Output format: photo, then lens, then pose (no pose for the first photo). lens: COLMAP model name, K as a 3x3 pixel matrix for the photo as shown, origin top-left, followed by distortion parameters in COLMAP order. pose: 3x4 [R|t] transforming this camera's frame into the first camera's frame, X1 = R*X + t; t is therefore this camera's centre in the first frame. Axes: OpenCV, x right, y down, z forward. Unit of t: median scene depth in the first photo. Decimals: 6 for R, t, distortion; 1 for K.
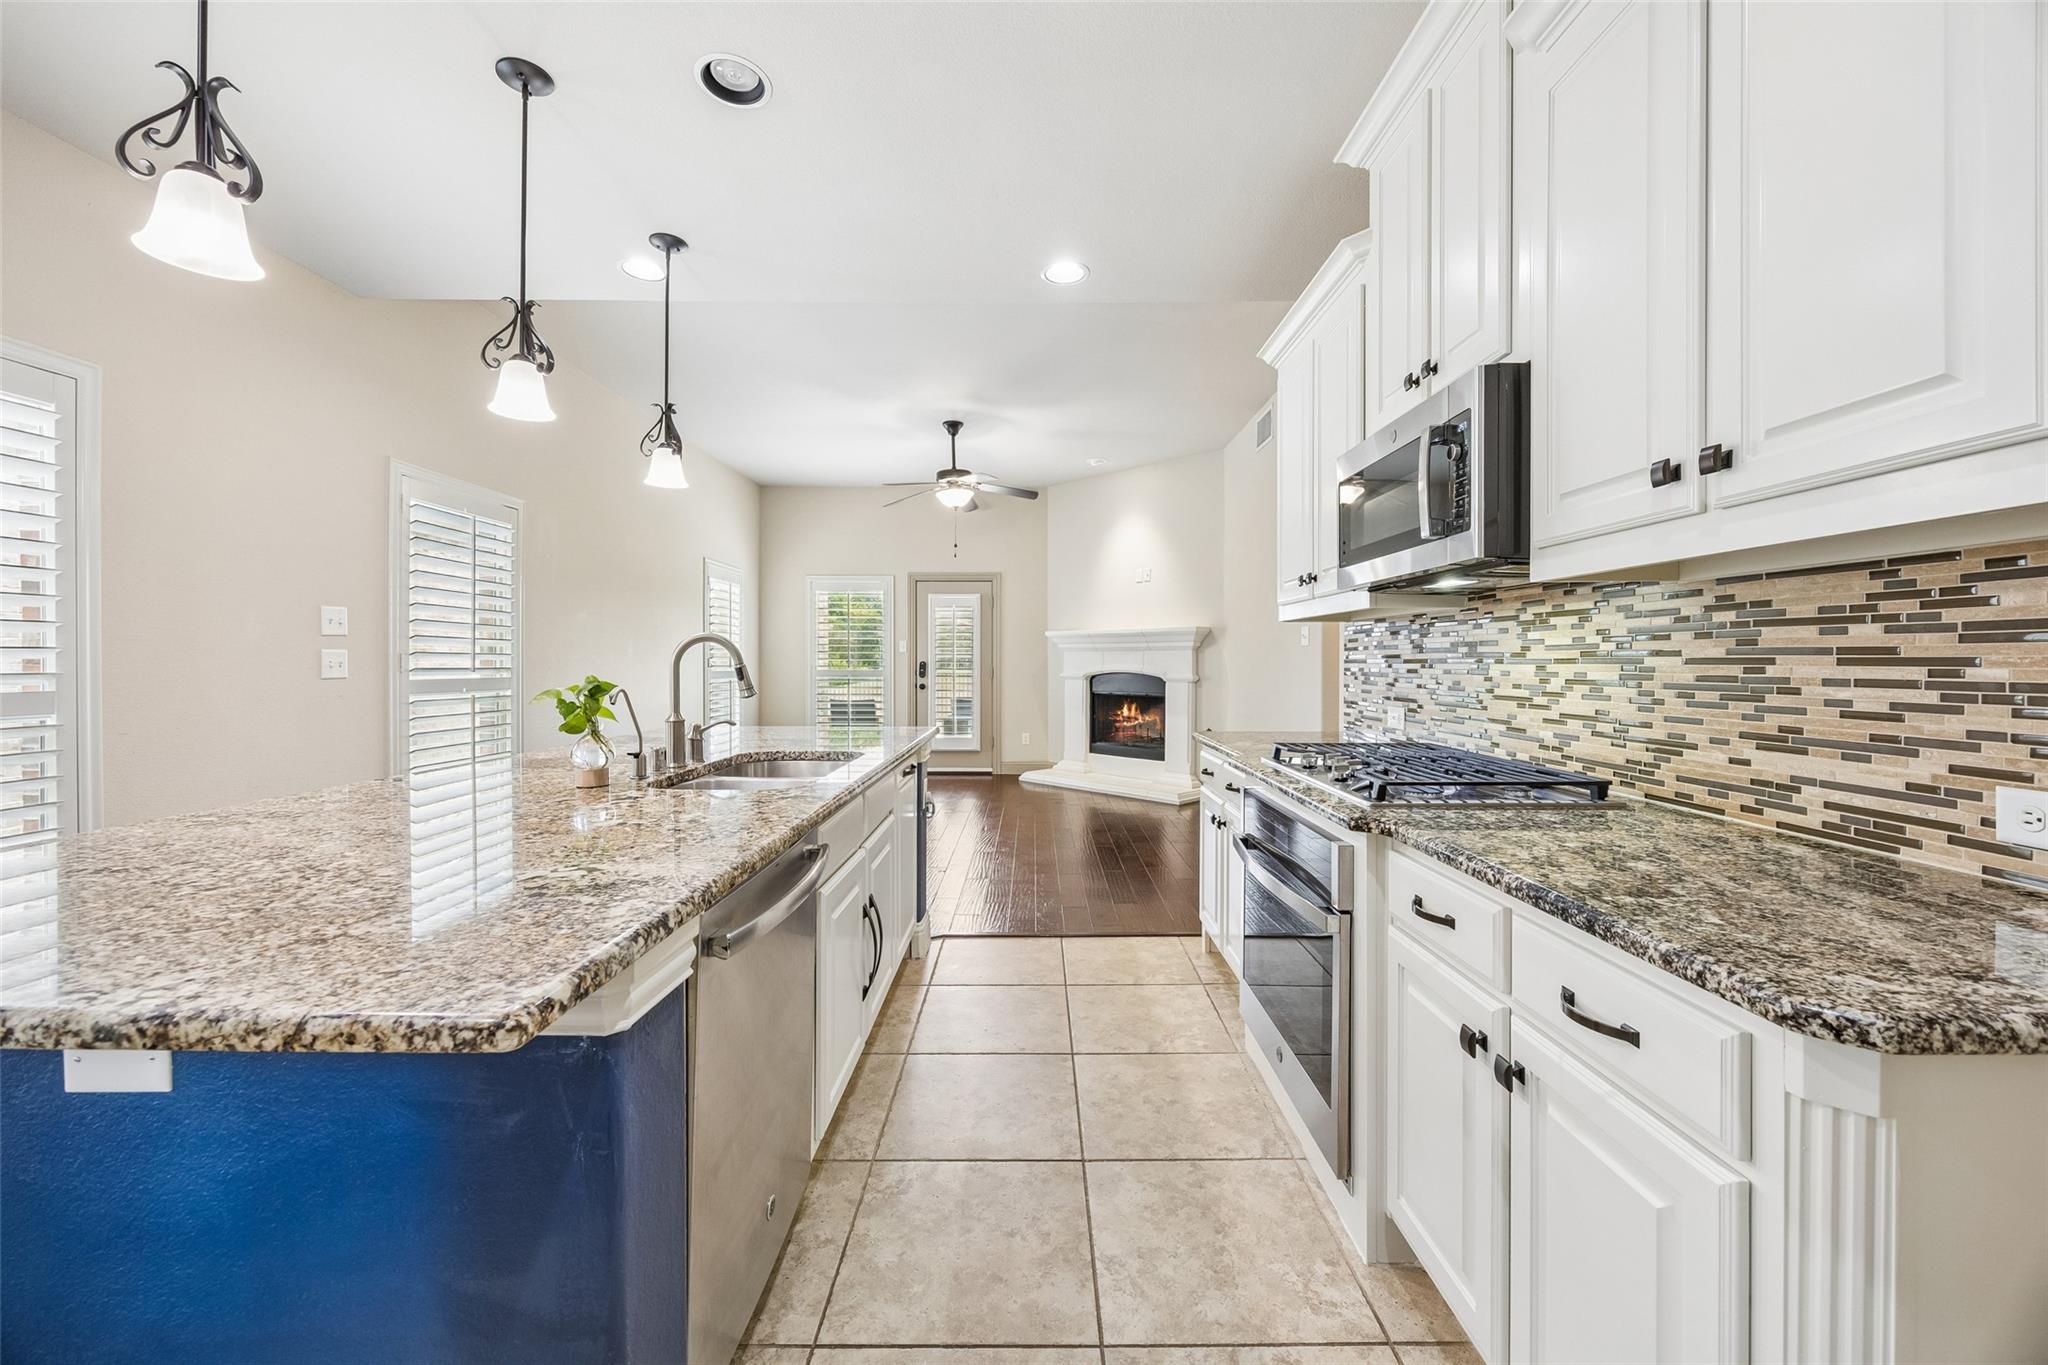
lens RADIAL K [[796.3, 0, 1017.6], [0, 796.3, 664.8], [0, 0, 1]] dist [0.002021, -0.002166]
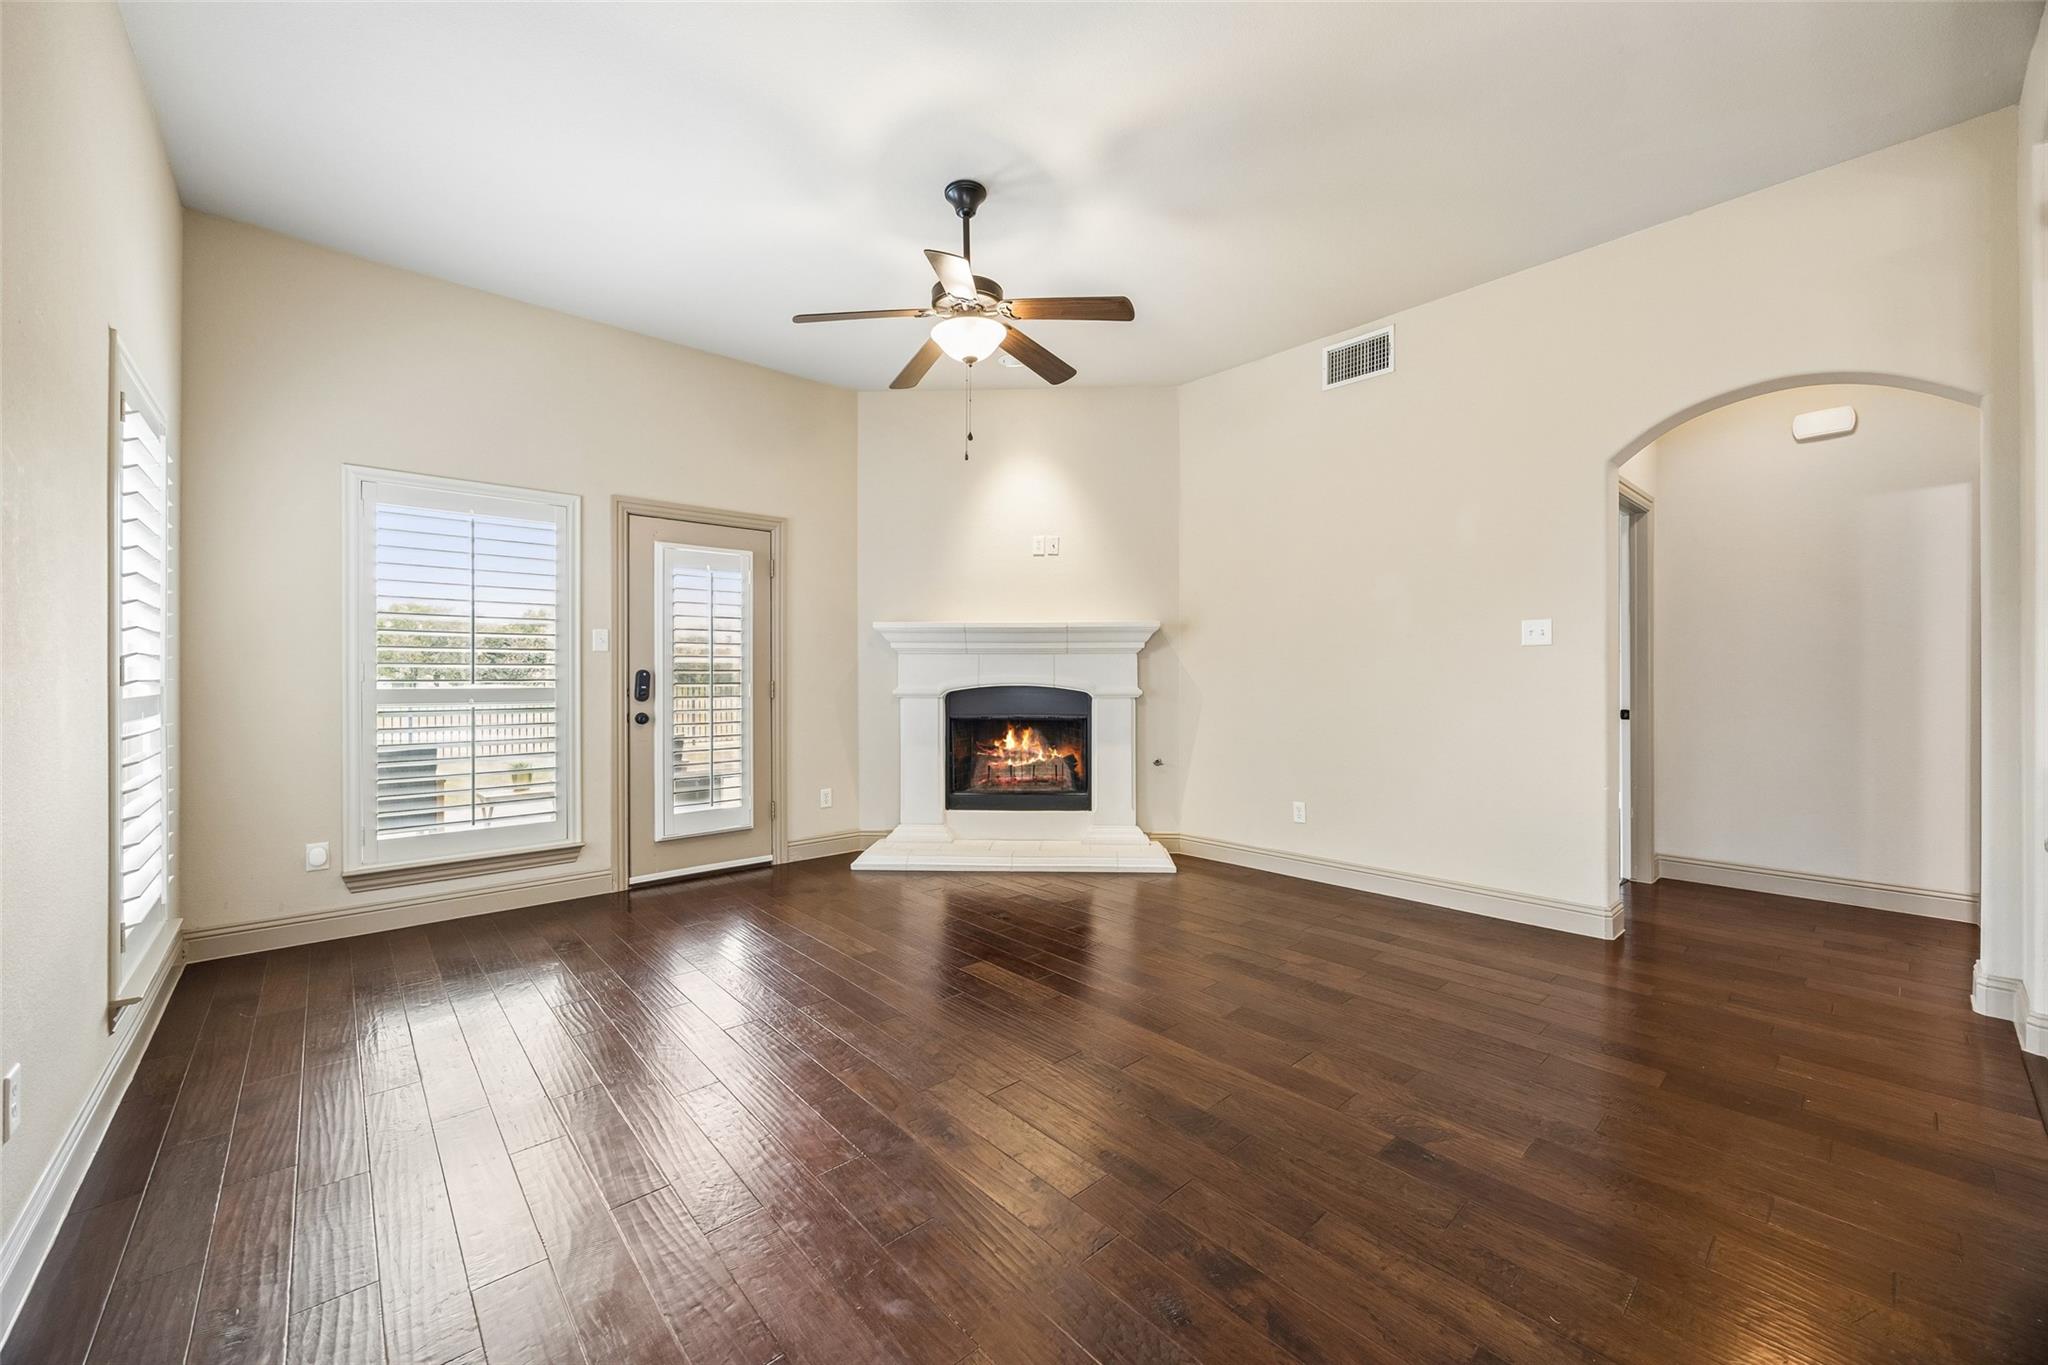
lens RADIAL K [[796.3, 0, 1030.7], [0, 796.3, 684.4], [0, 0, 1]] dist [0.002021, -0.002166]
pose [[0.720543, -0.006414, 0.693380, -1.322751], [0.007015, 0.999973, 0.001960, 0.025546], [-0.693374, 0.003452, 0.720569, 2.009583]]
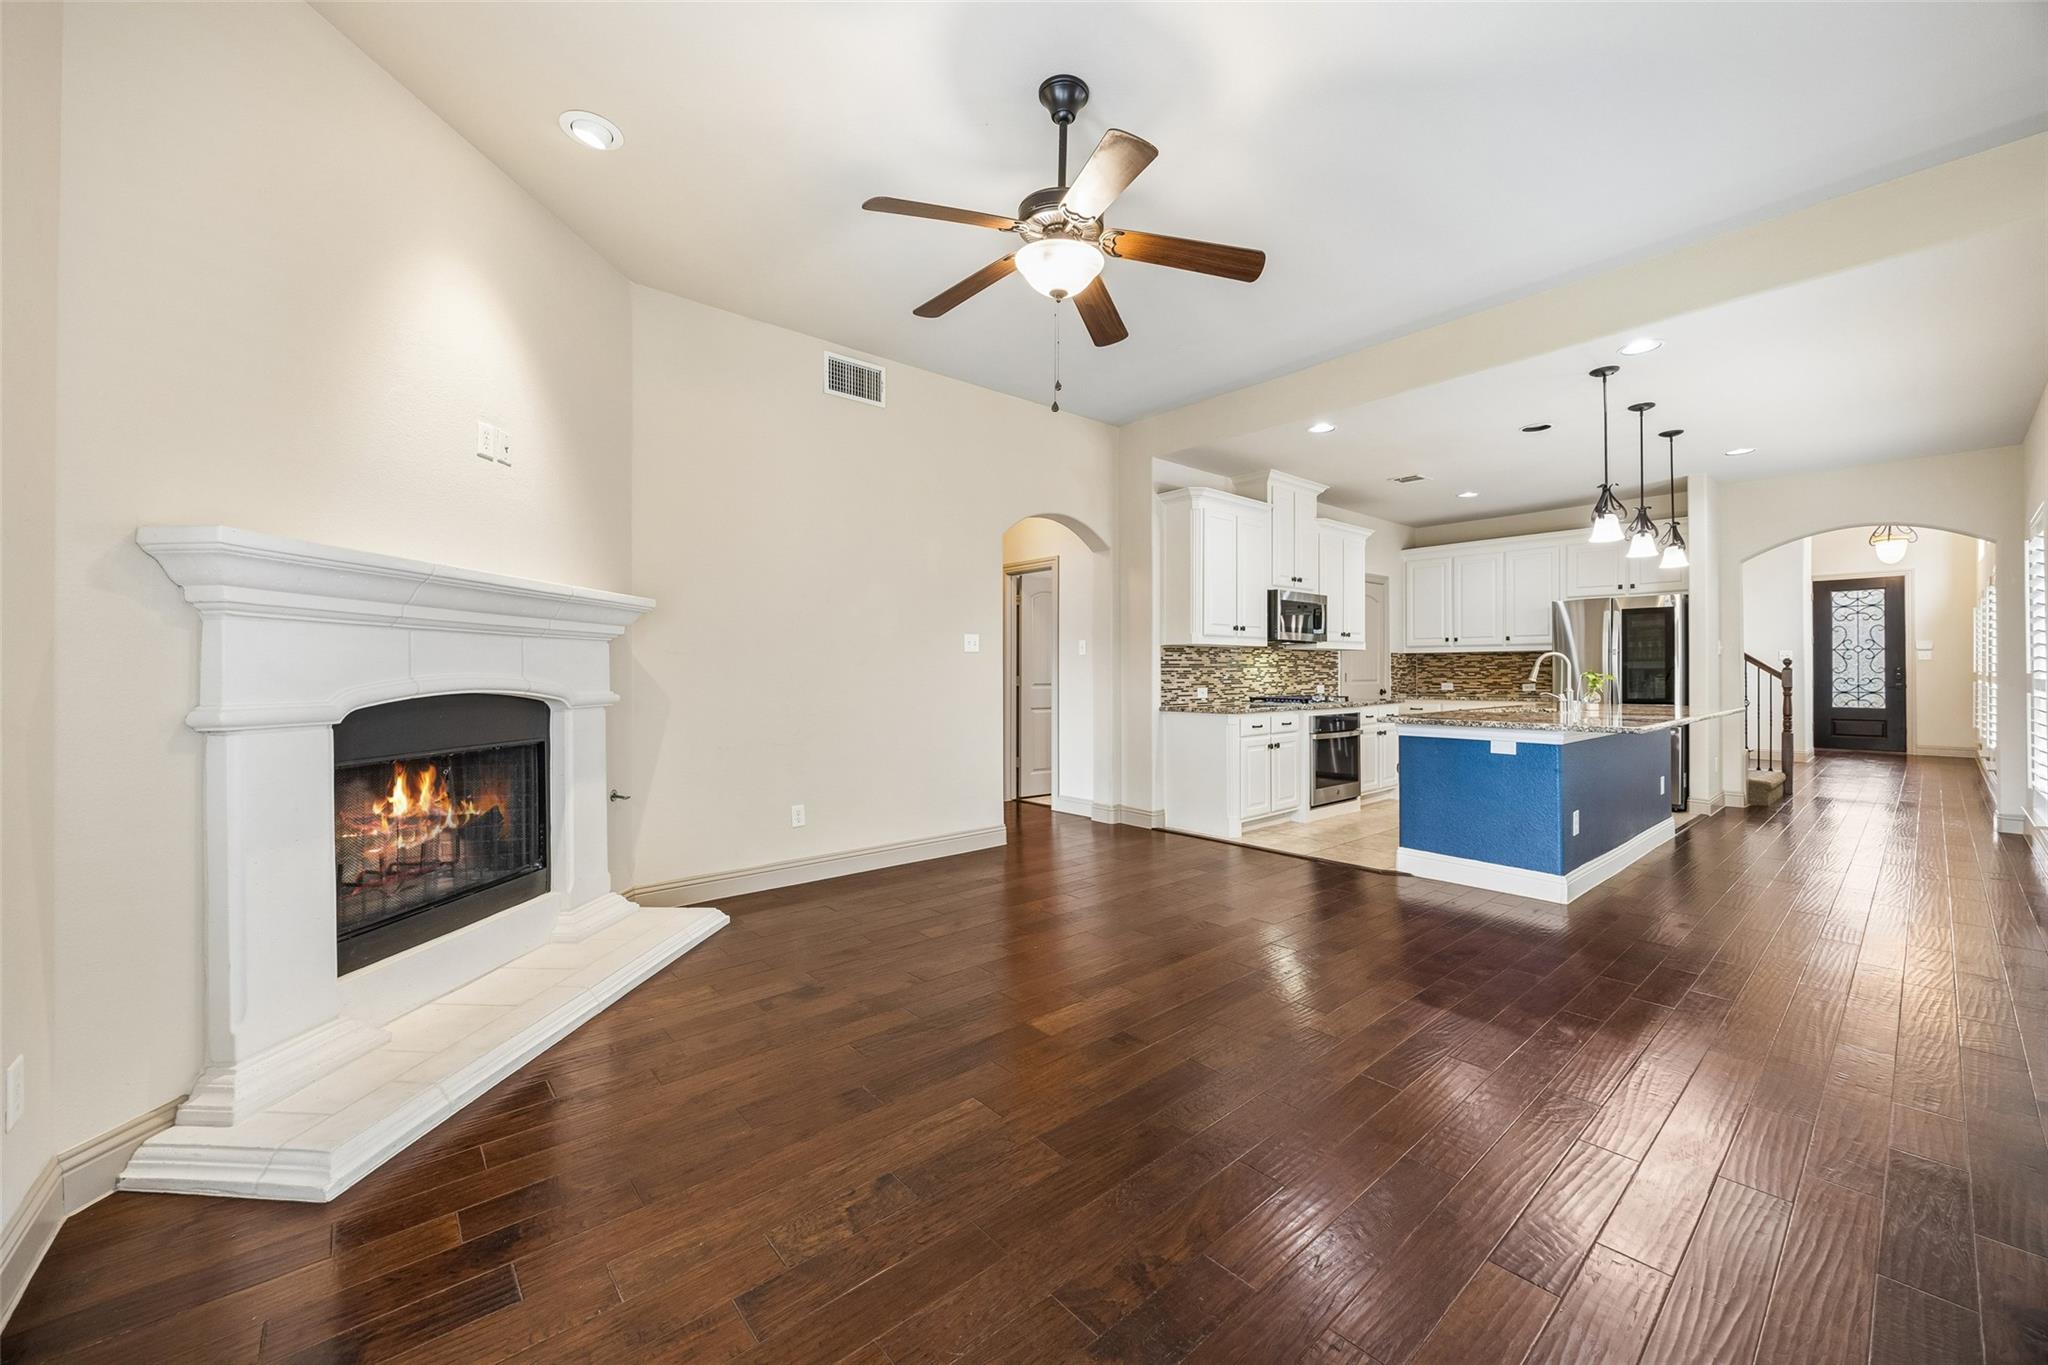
lens RADIAL K [[796.3, 0, 1034.8], [0, 796.3, 677.4], [0, 0, 1]] dist [0.002021, -0.002166]
pose [[-0.672845, -0.007666, 0.739744, -1.257956], [0.002546, 0.999916, 0.012677, -0.006042], [-0.739779, 0.010413, -0.672769, 4.218505]]
